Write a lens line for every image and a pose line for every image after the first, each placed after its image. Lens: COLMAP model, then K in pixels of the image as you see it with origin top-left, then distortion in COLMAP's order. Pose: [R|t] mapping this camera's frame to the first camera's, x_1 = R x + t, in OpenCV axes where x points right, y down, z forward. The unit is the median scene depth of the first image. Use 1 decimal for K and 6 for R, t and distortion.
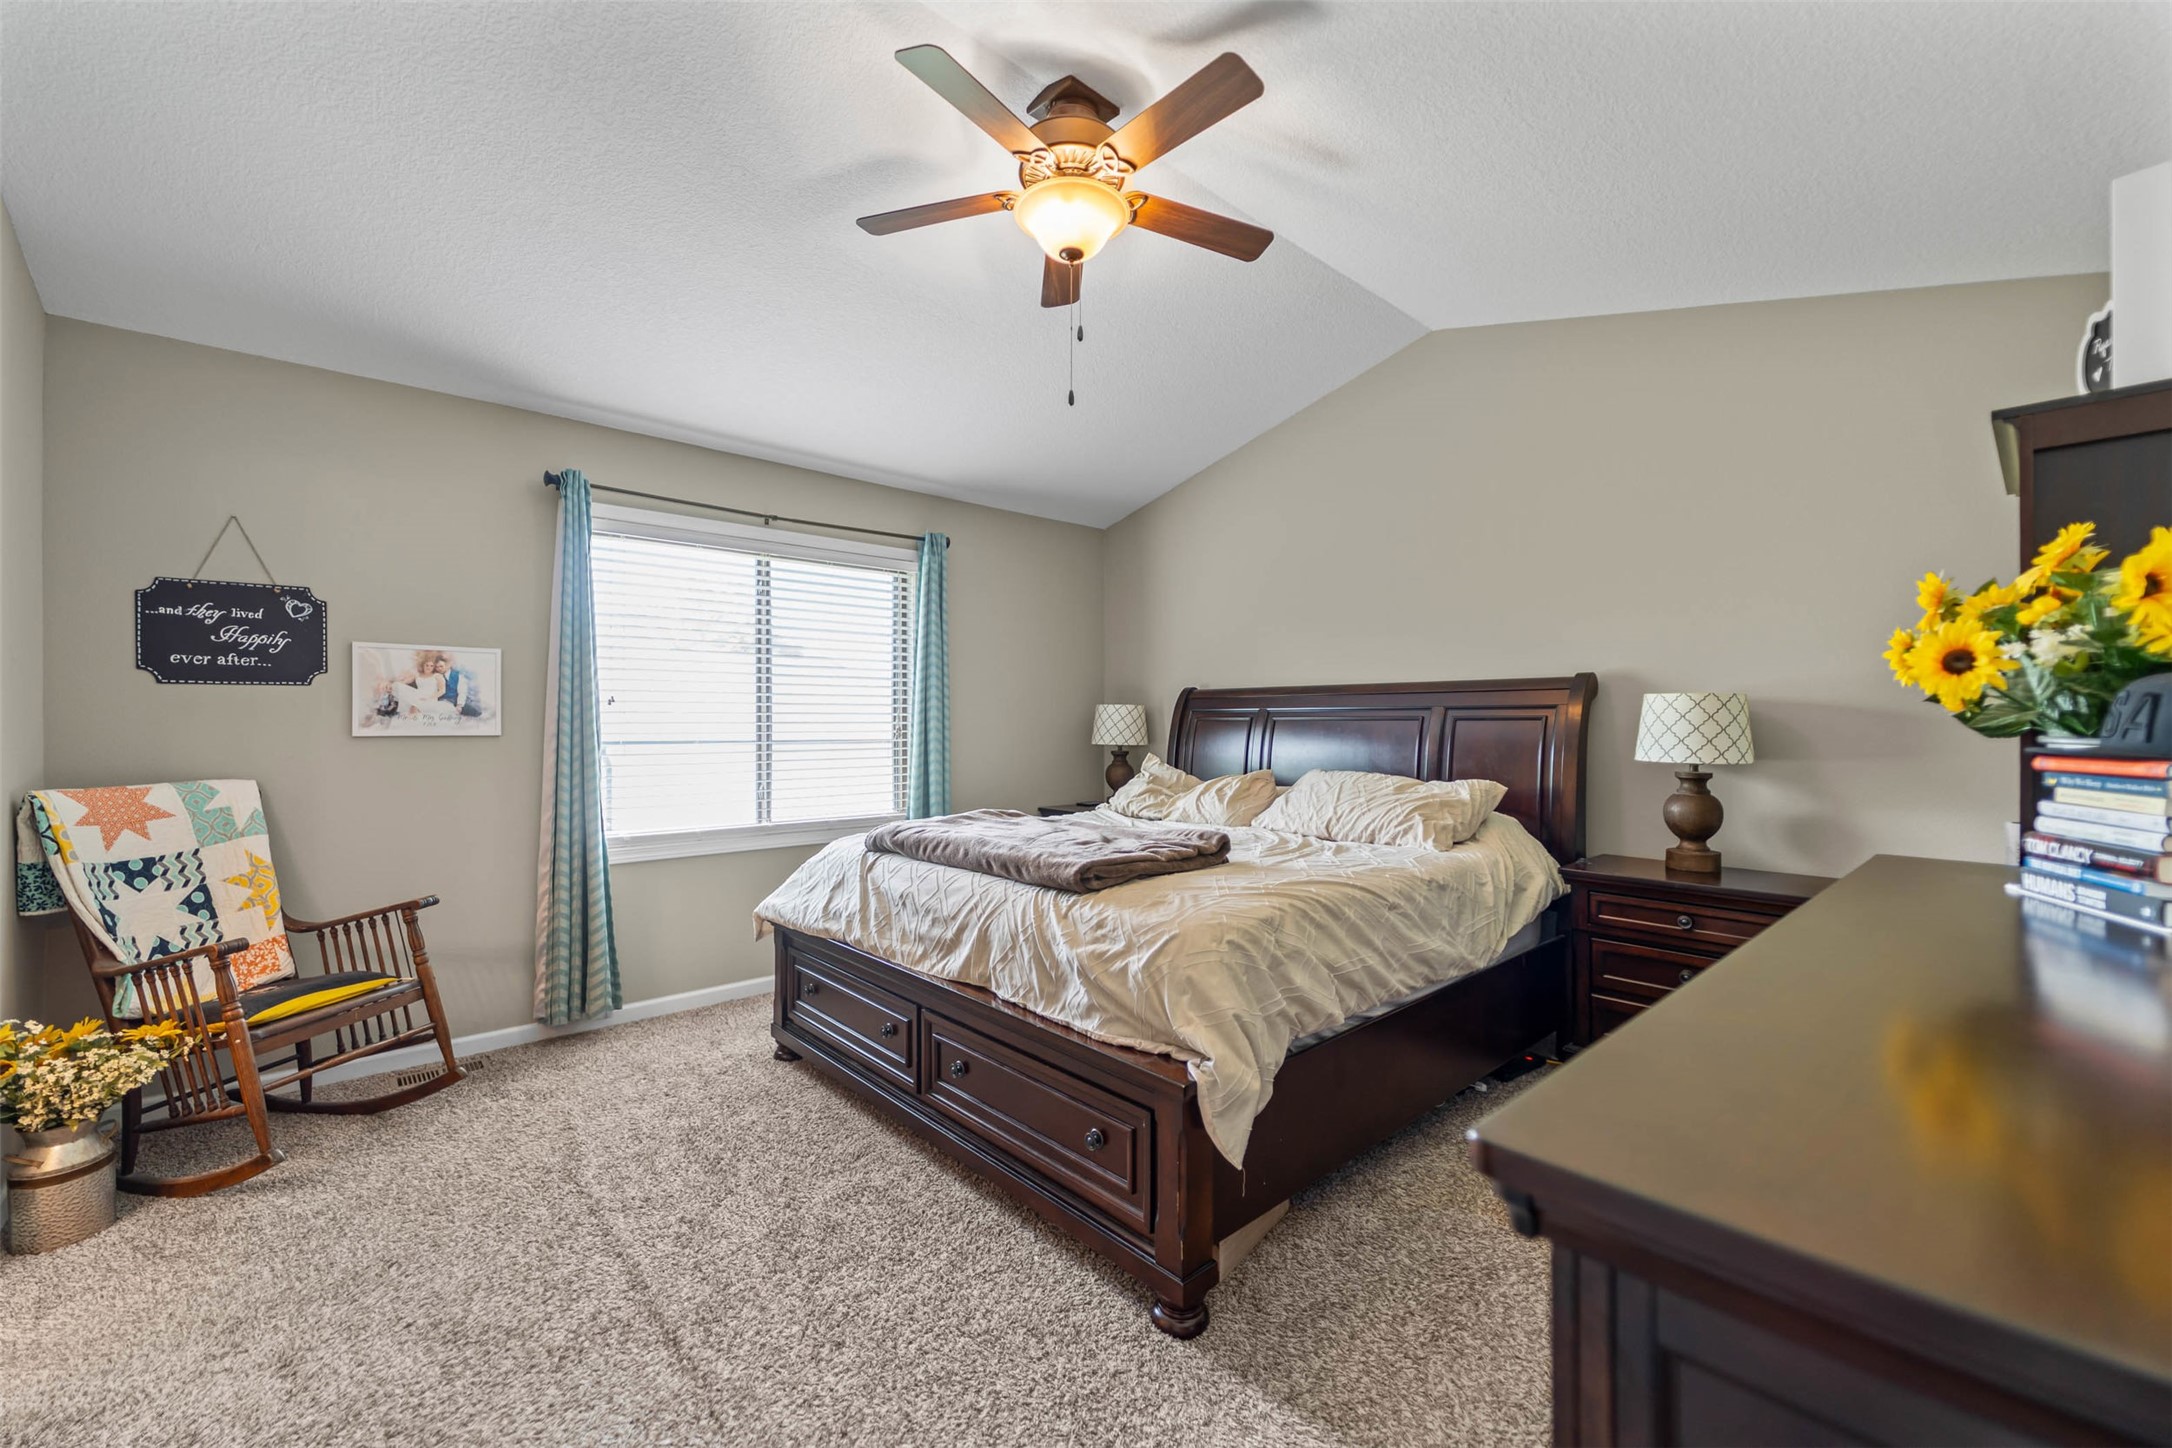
lens RADIAL K [[874.2, 0, 1094.1], [0, 874.2, 724.0], [0, 0, 1]] dist [-0.001876, -0.000196]
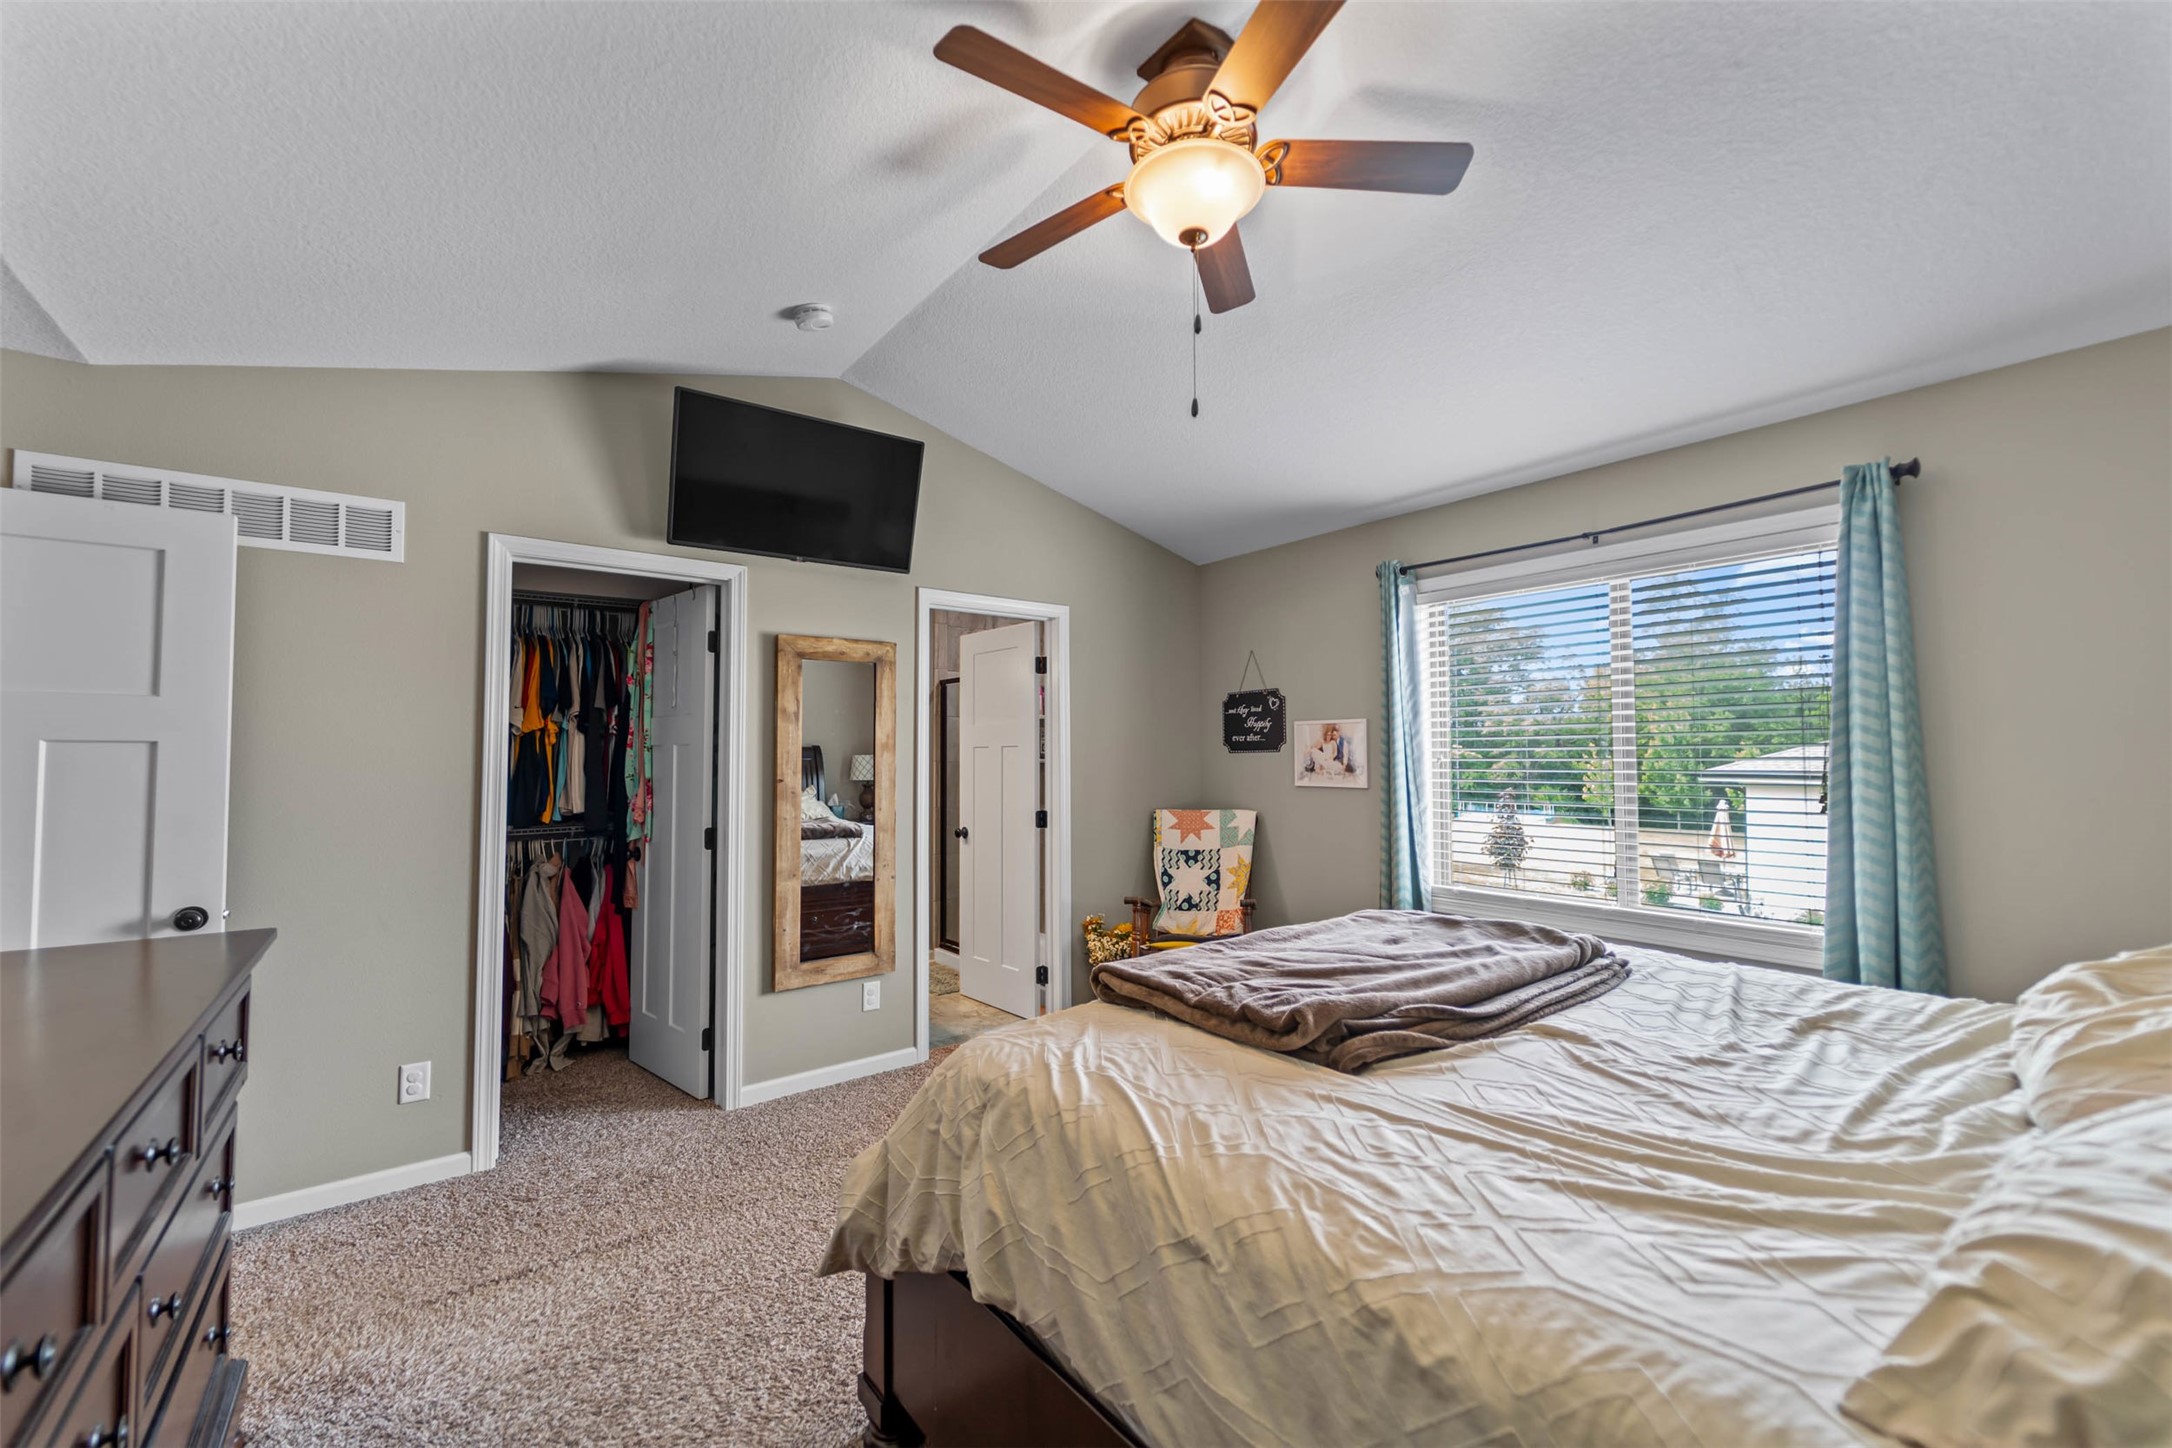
lens RADIAL K [[874.2, 0, 1085.4], [0, 874.2, 721.0], [0, 0, 1]] dist [-0.001876, -0.000196]
pose [[-0.091668, -0.043439, -0.994842, 0.695931], [0.000912, 0.999044, -0.043707, -0.033465], [0.995789, -0.004913, -0.091540, 0.840353]]
